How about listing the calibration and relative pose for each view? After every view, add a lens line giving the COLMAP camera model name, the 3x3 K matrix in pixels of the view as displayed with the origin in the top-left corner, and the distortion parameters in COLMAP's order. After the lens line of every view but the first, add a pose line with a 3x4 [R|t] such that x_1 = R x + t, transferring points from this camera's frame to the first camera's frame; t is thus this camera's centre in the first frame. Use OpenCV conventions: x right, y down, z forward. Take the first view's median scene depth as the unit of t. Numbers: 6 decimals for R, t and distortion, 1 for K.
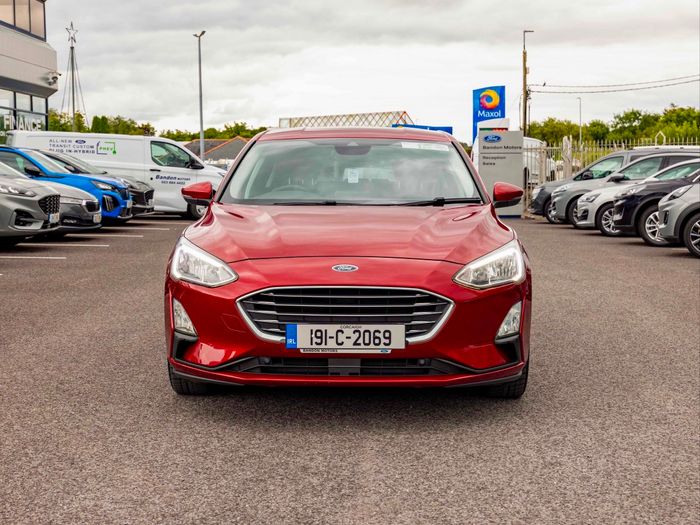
lens RADIAL K [[1095.8, 0, 350.0], [0, 1095.8, 262.5], [0, 0, 1]] dist [0.022549, 0.106076]
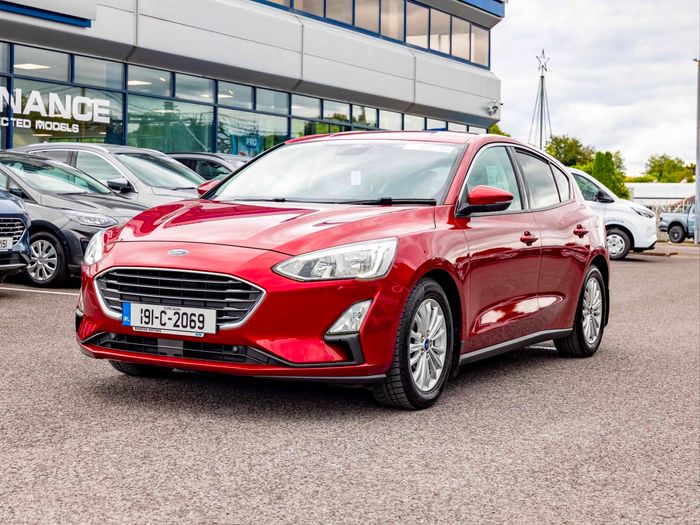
lens RADIAL K [[1221.8, 0, 350.0], [0, 1221.8, 262.5], [0, 0, 1]] dist [0.011879, 0.008248]
pose [[0.881045, 0.044887, -0.470899, 0.686420], [-0.066975, 0.997296, -0.030246, 0.038952], [0.468268, 0.058187, 0.881669, 0.060896]]
